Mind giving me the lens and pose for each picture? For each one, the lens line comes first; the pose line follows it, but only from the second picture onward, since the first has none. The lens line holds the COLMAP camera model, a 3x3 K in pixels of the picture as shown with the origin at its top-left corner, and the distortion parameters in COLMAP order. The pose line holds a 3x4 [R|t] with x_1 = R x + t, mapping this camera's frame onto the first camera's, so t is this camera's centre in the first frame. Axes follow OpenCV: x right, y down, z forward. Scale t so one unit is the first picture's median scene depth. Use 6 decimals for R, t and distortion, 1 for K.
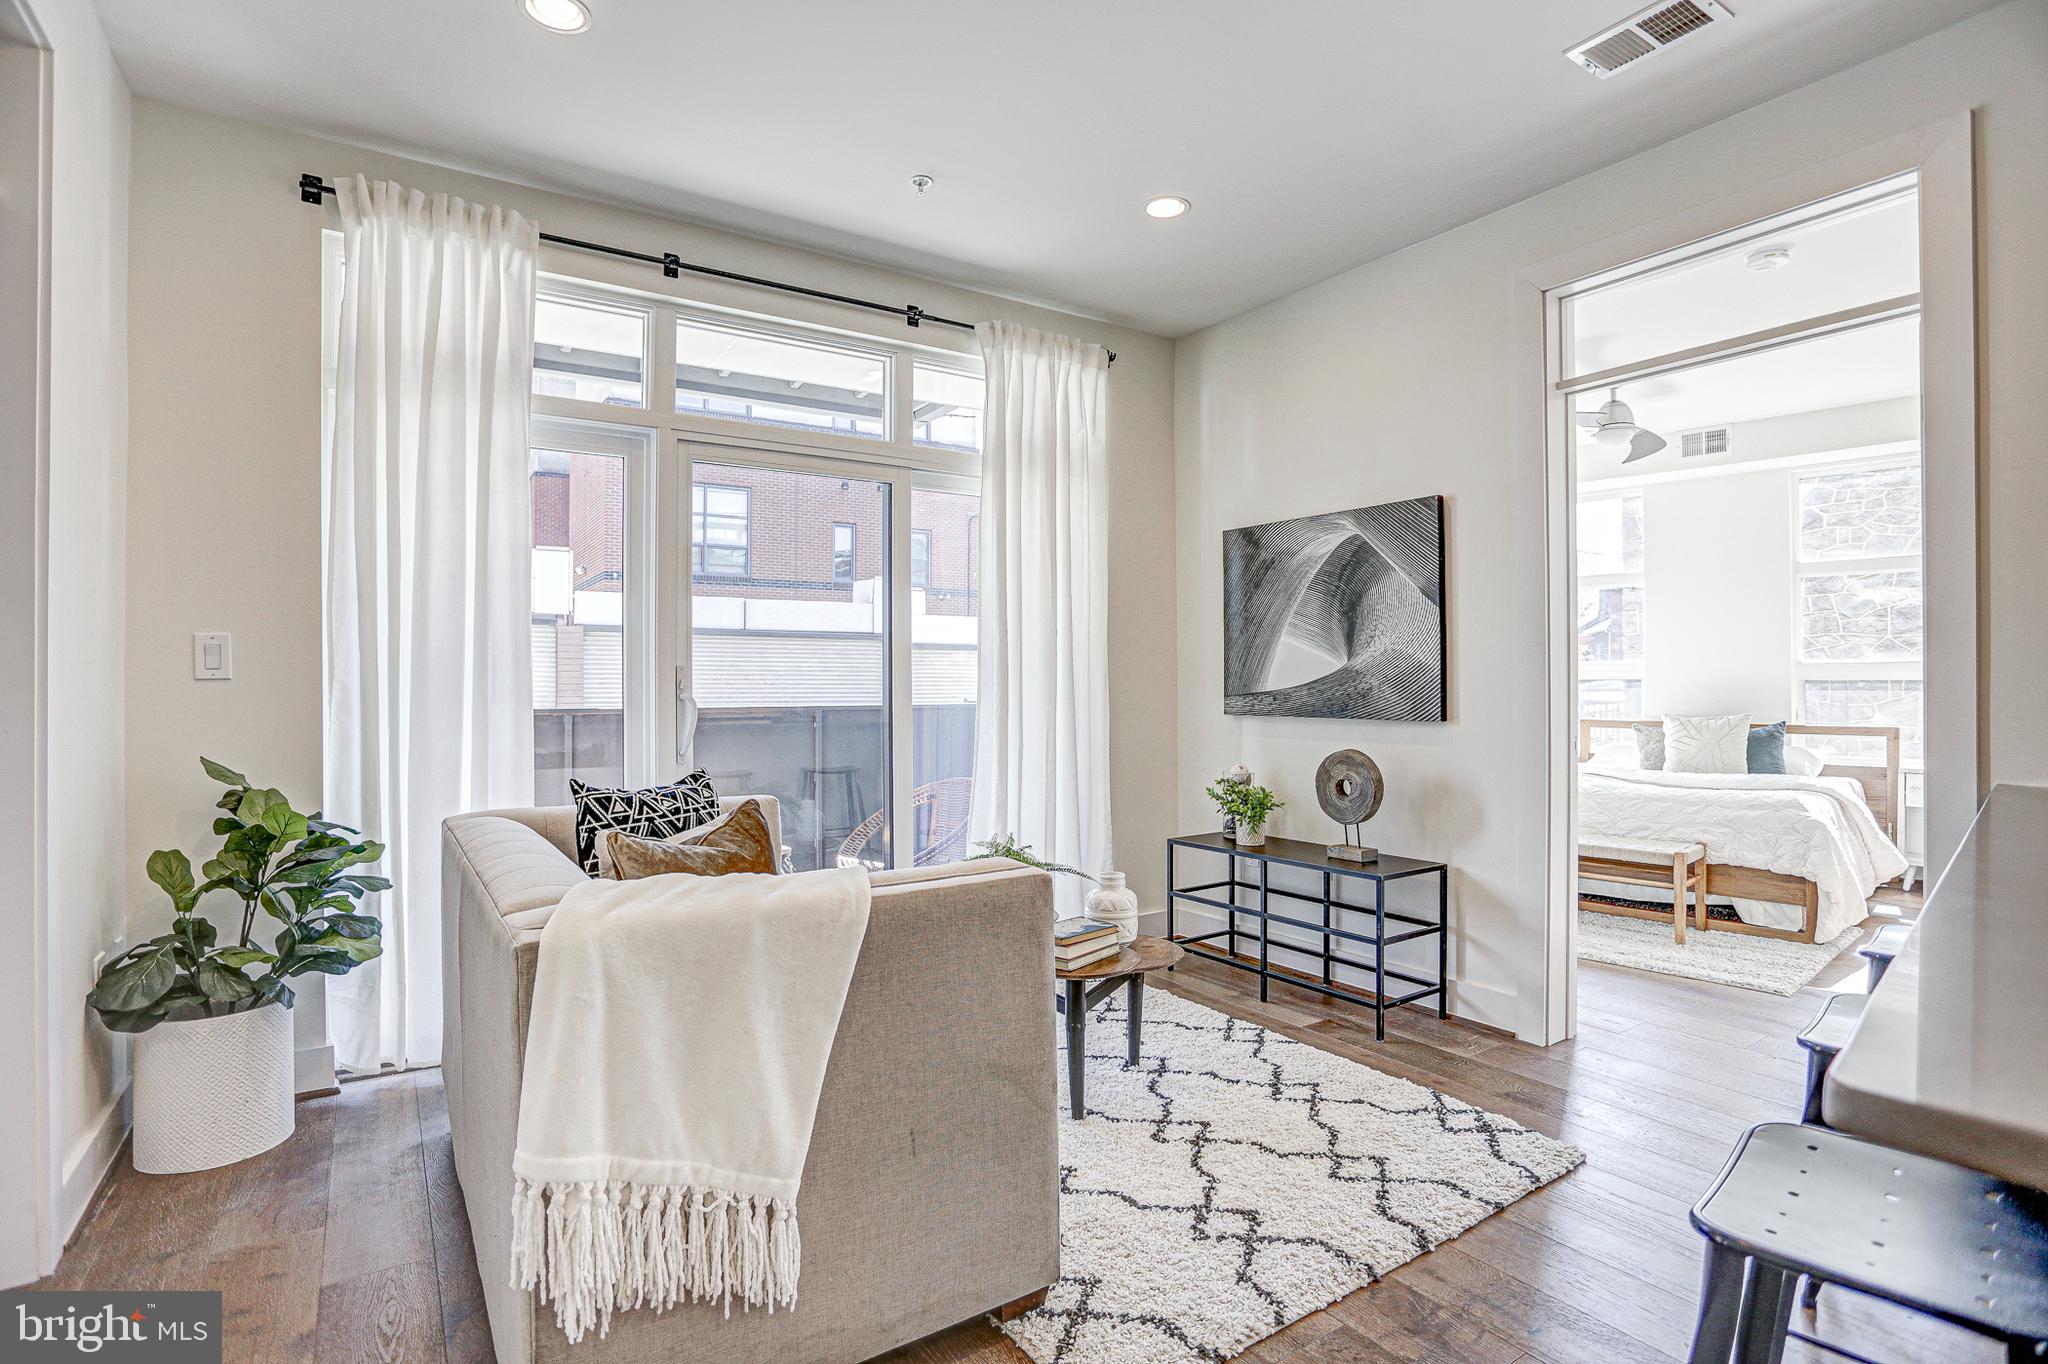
lens RADIAL K [[1003.9, 0, 1025.2], [0, 1003.9, 672.4], [0, 0, 1]] dist [-0.071365, 0.032847]
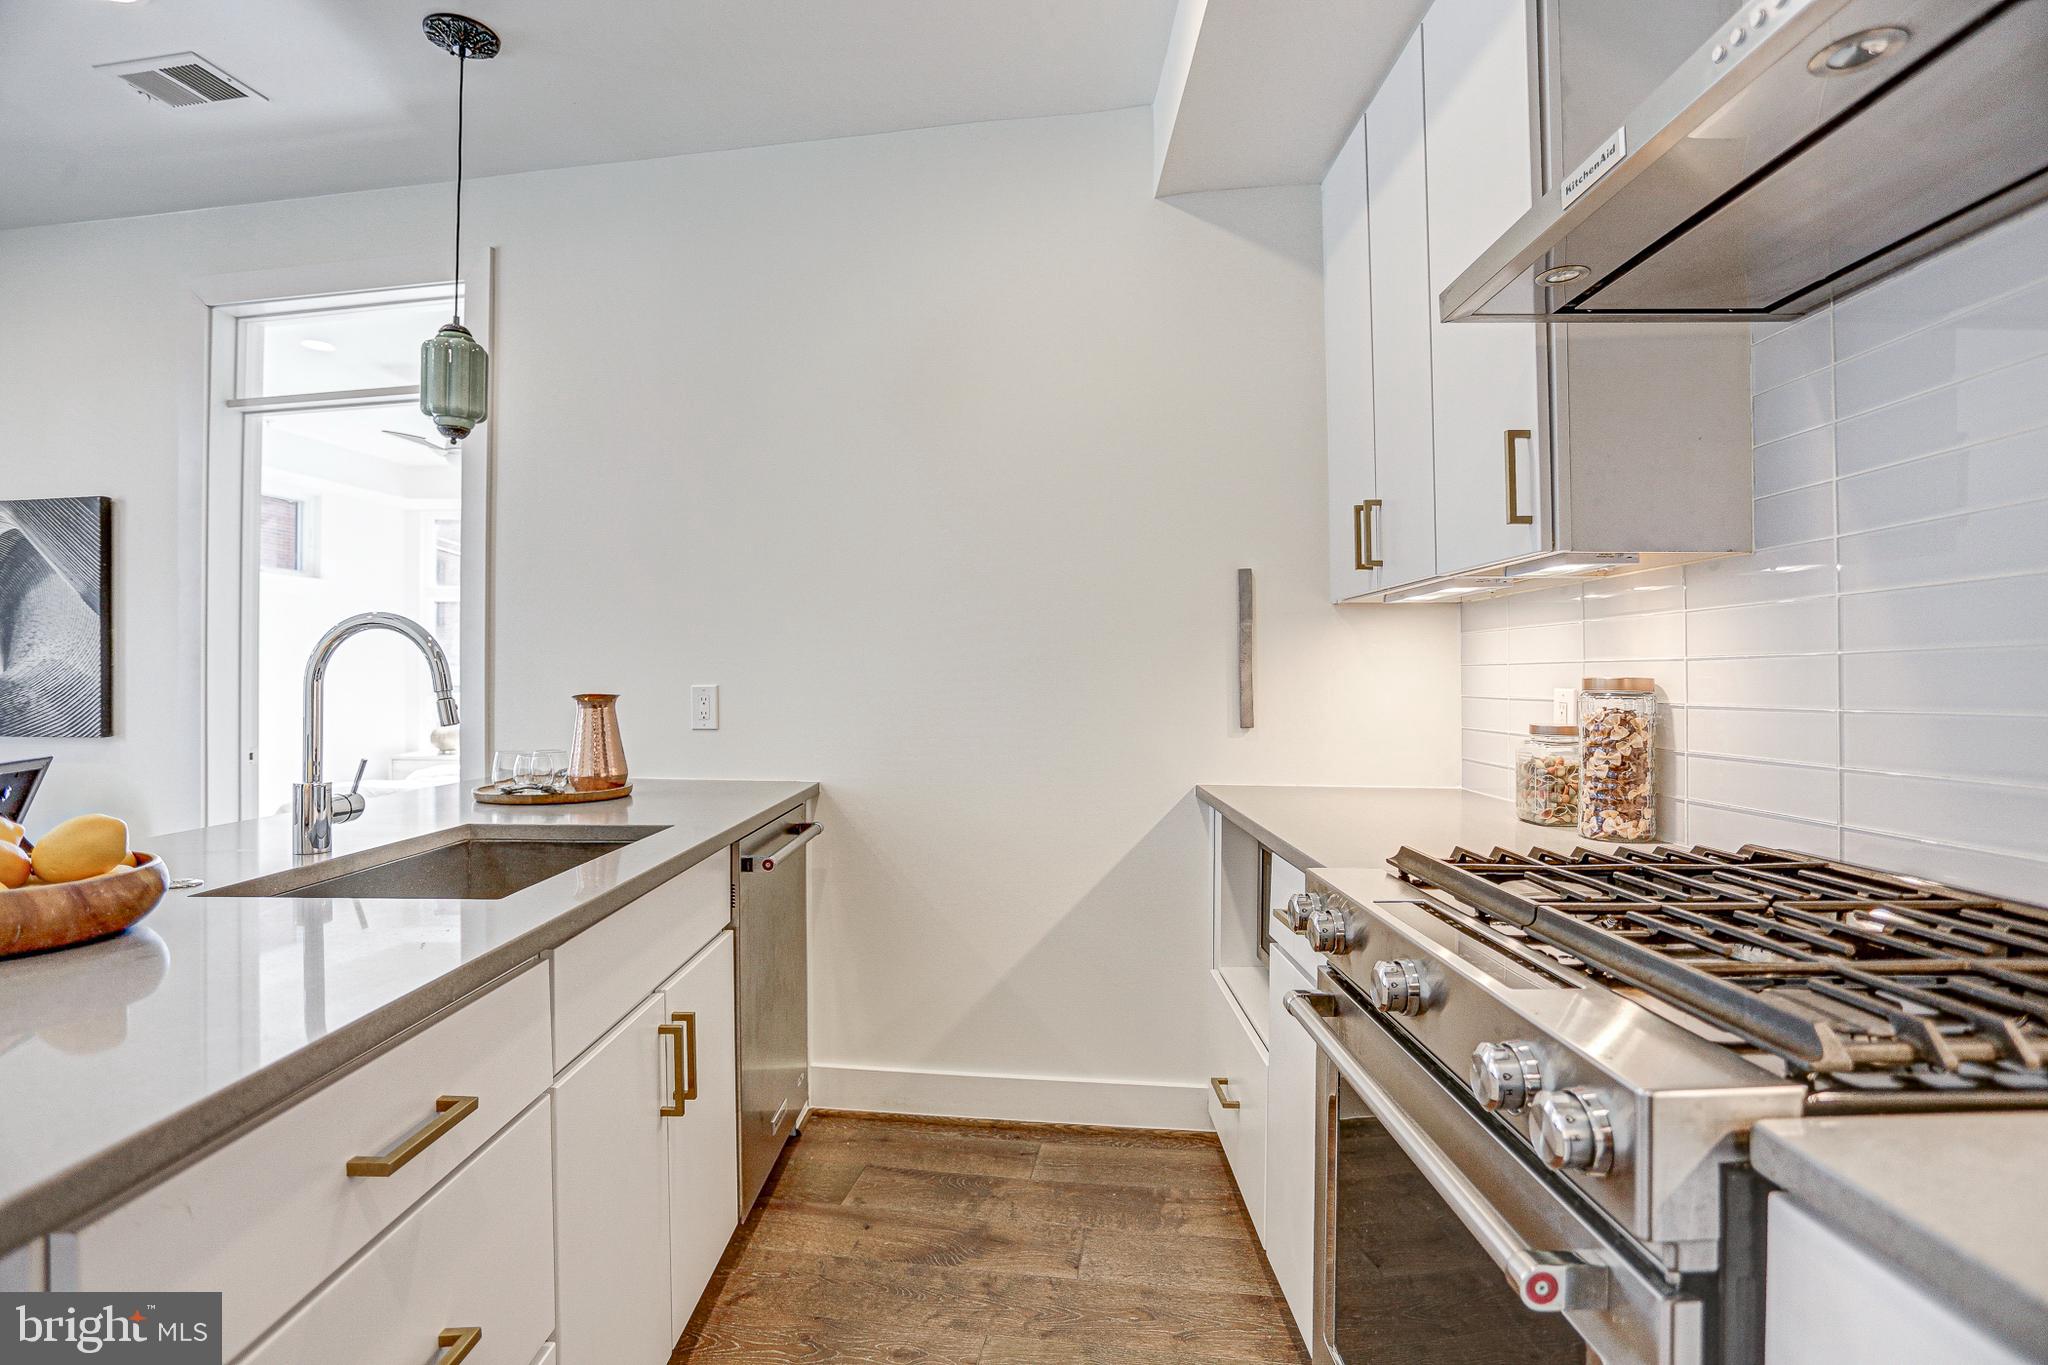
lens RADIAL K [[1003.9, 0, 1025.2], [0, 1003.9, 672.9], [0, 0, 1]] dist [-0.071365, 0.032847]
pose [[0.678018, 0.004535, 0.735031, 0.334972], [-0.005714, 0.999983, -0.000899, -0.015473], [-0.735023, -0.003591, 0.678033, -0.262764]]
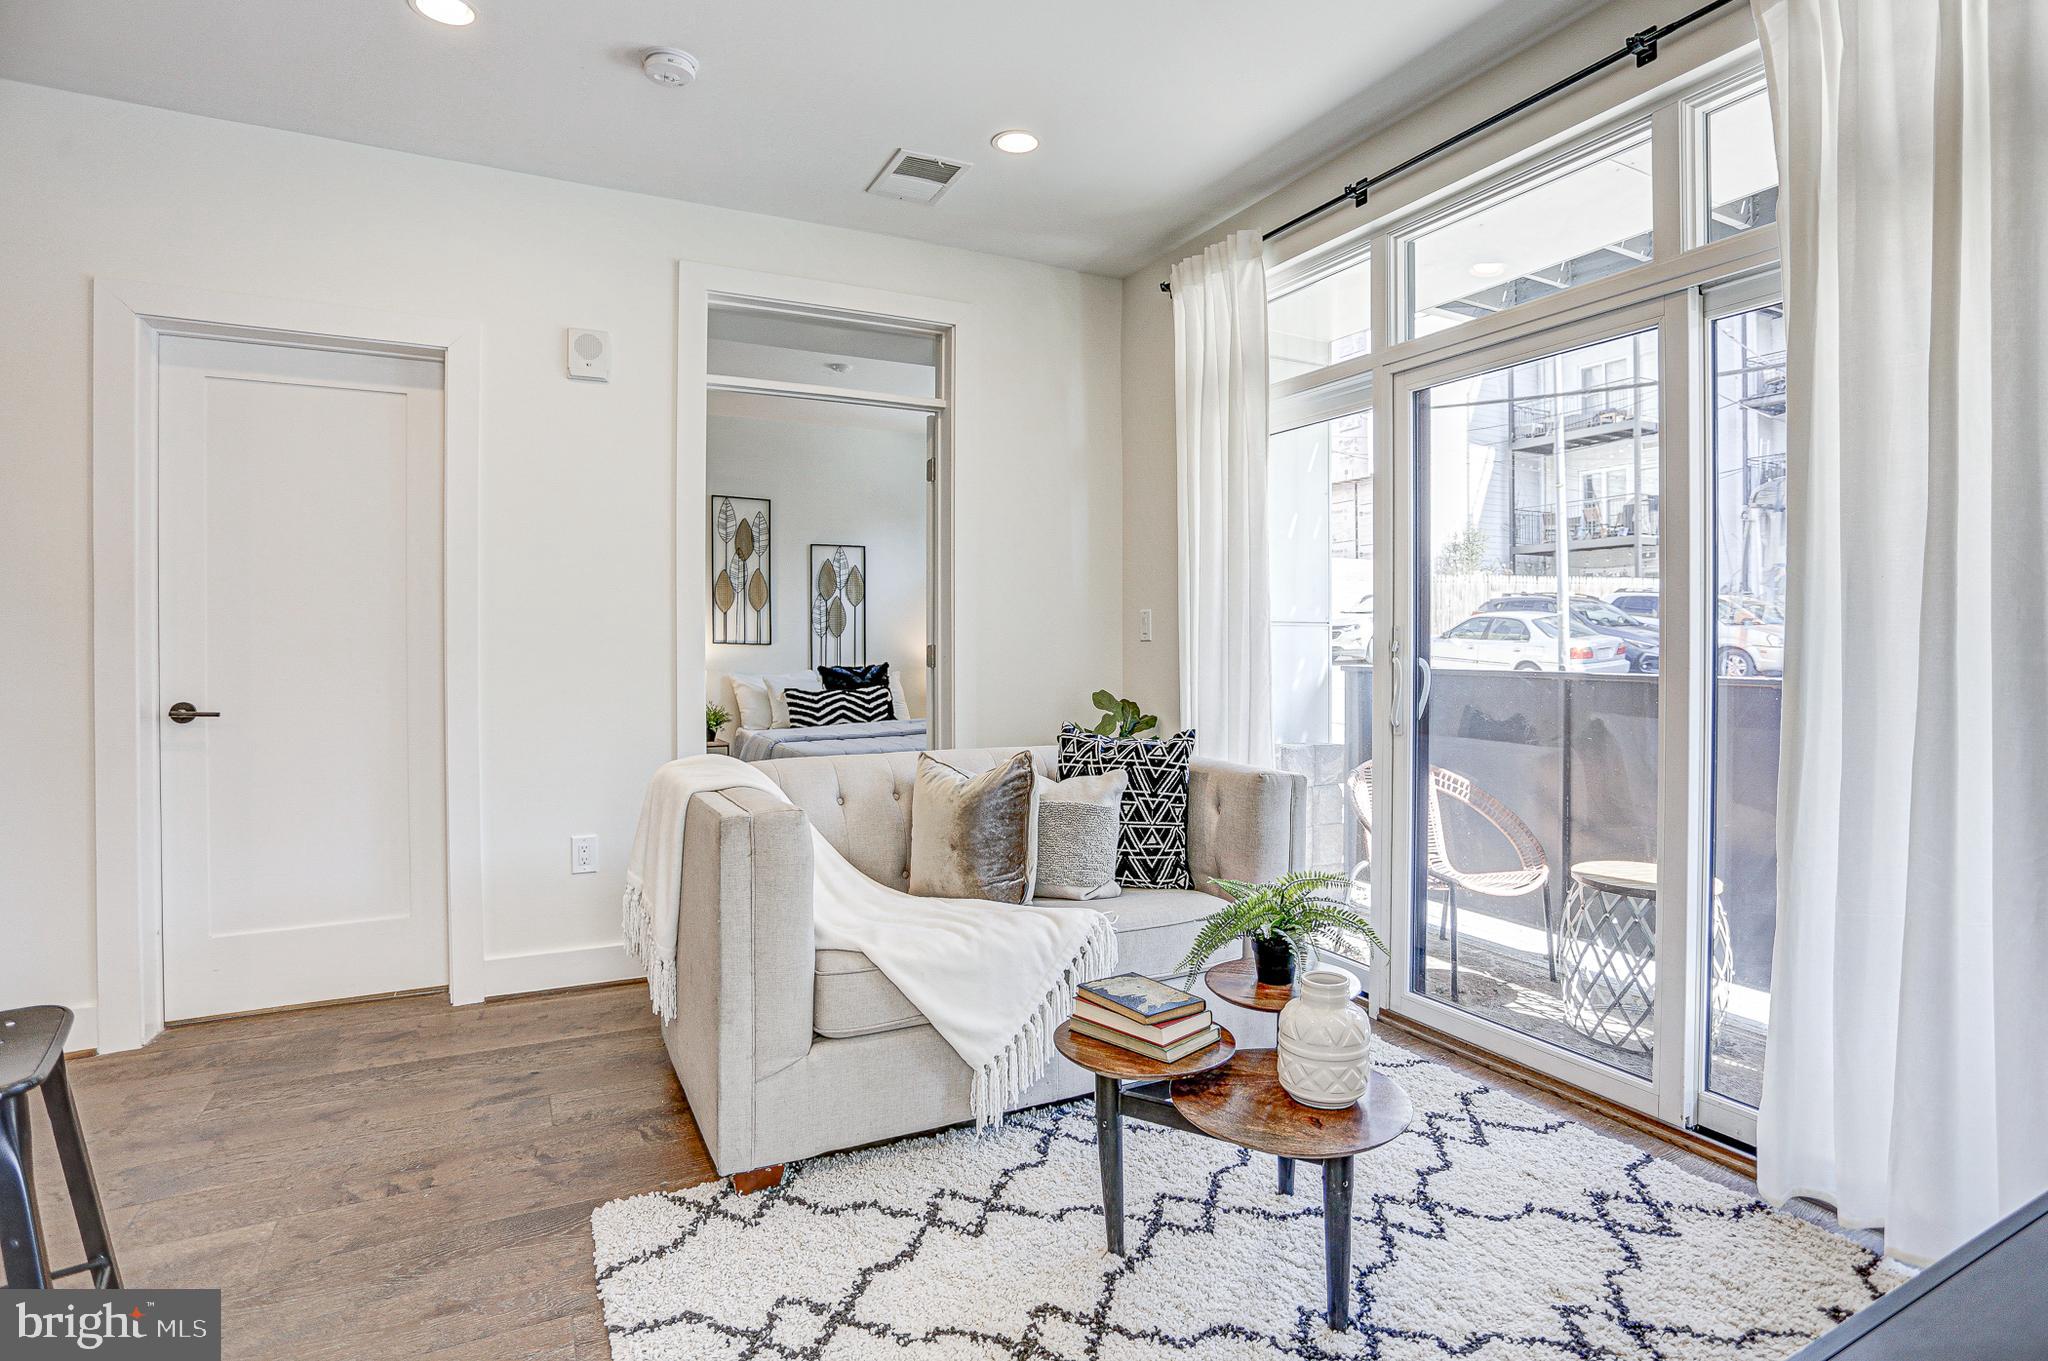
lens RADIAL K [[997.3, 0, 1027.4], [0, 997.3, 640.8], [0, 0, 1]] dist [-0.066892, 0.028395]
pose [[-0.096593, 0.006437, -0.995303, 0.579317], [0.012501, 0.999908, 0.005254, -0.000310], [0.995245, -0.011935, -0.096665, 0.759175]]
